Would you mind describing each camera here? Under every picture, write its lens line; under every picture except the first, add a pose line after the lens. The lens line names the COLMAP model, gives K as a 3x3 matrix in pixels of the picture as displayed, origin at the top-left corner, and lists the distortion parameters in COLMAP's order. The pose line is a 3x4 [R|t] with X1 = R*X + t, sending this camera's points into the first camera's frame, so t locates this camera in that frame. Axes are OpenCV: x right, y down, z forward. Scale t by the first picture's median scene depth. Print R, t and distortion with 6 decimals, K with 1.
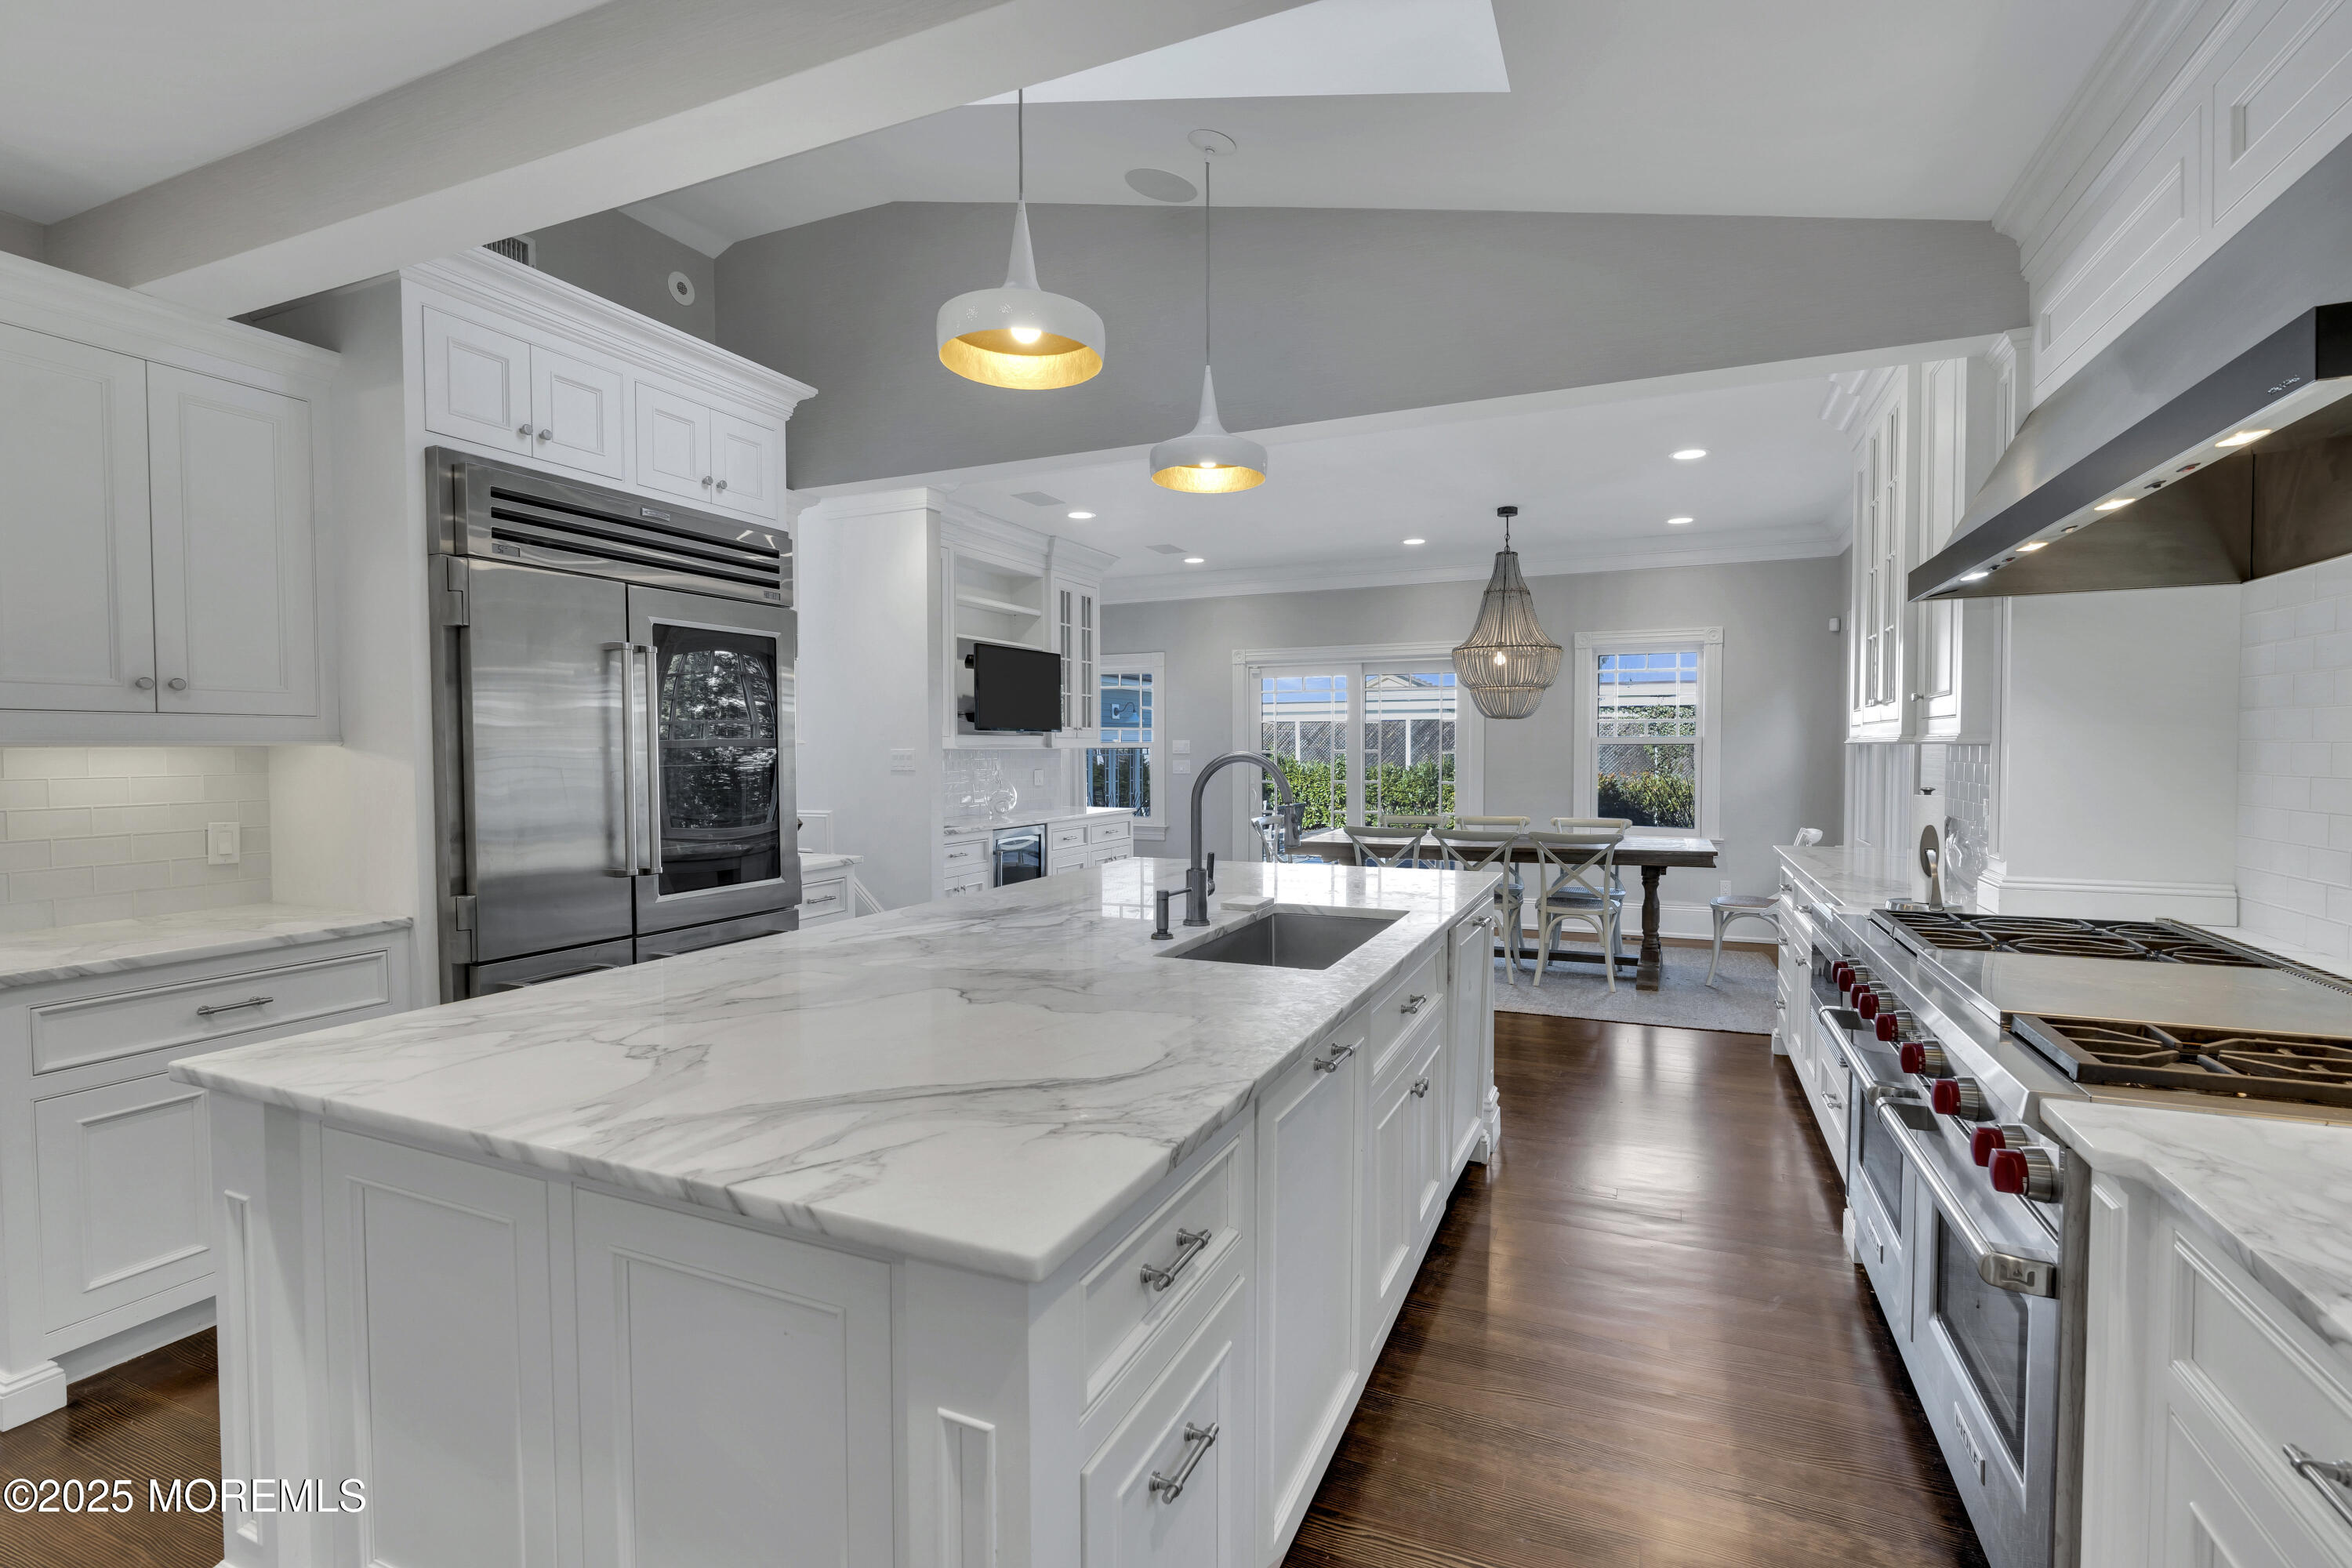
lens RADIAL K [[1061.3, 0, 1198.8], [0, 1061.3, 787.5], [0, 0, 1]] dist [-0.012392, 0.004428]
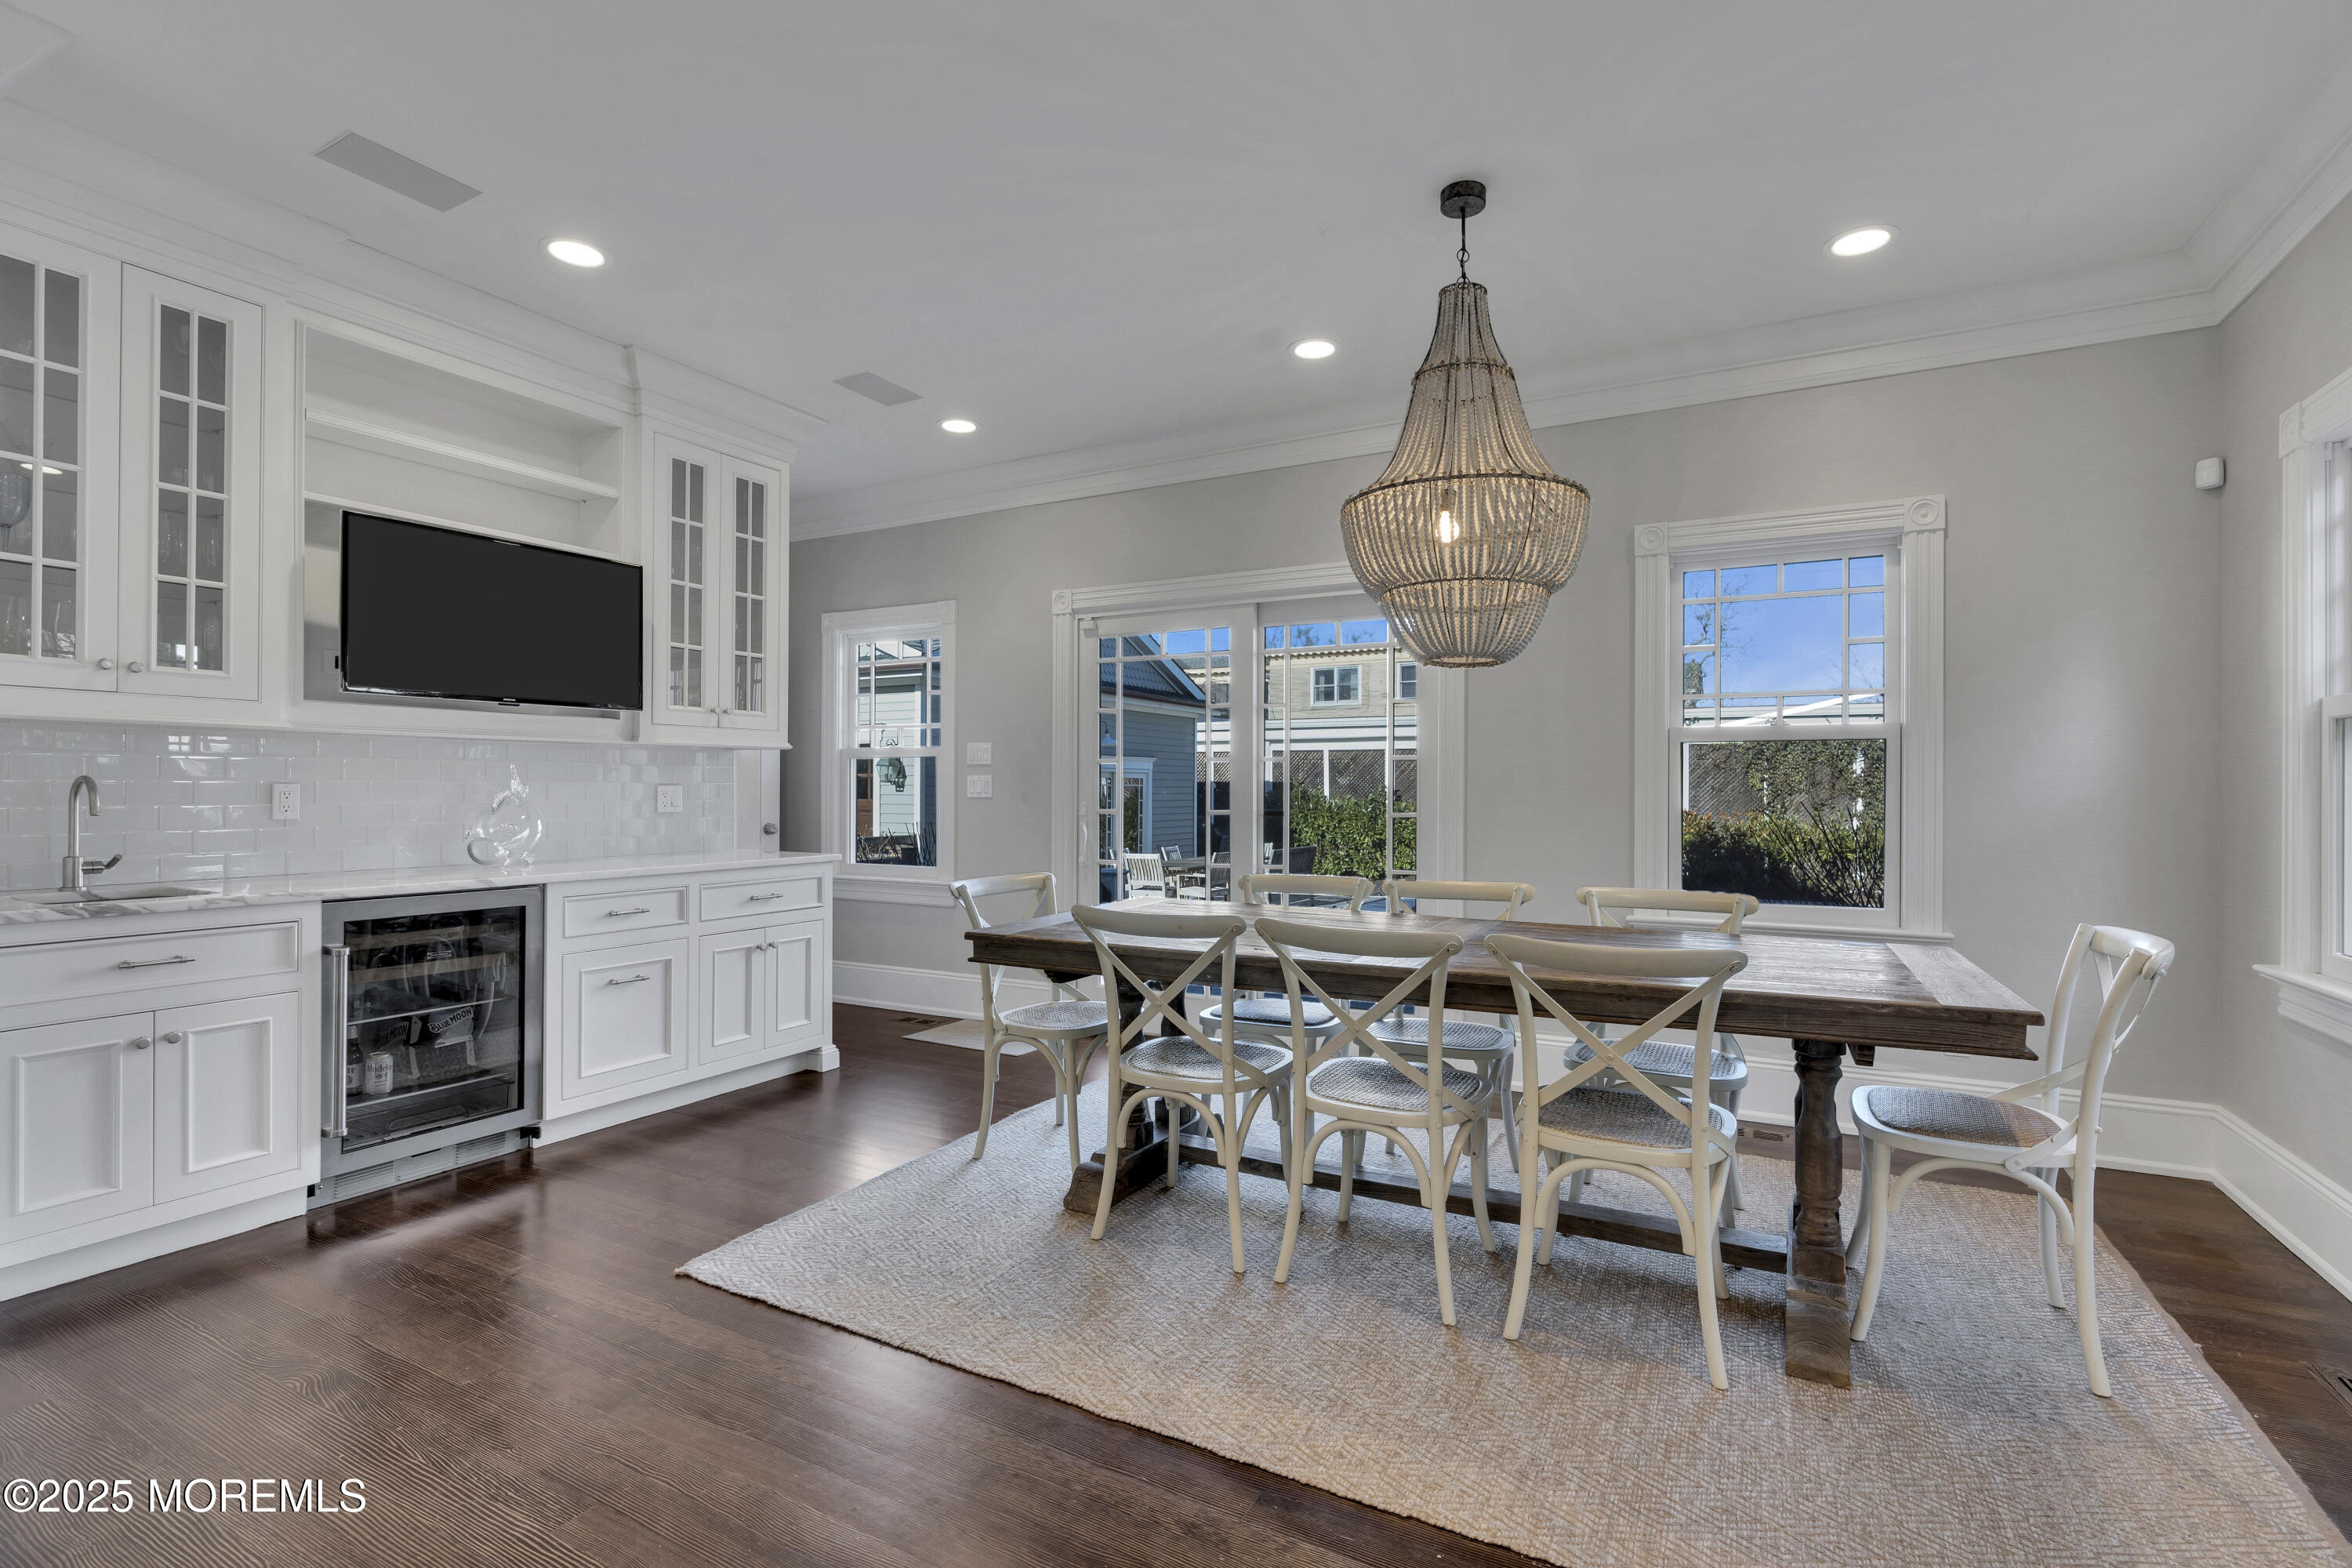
lens RADIAL K [[1061.3, 0, 1198.8], [0, 1061.3, 787.5], [0, 0, 1]] dist [-0.012392, 0.004428]
pose [[0.997021, 0.006751, -0.076840, 0.218855], [-0.009710, 0.999223, -0.038194, 0.004554], [0.076523, 0.038827, 0.996312, 0.565274]]
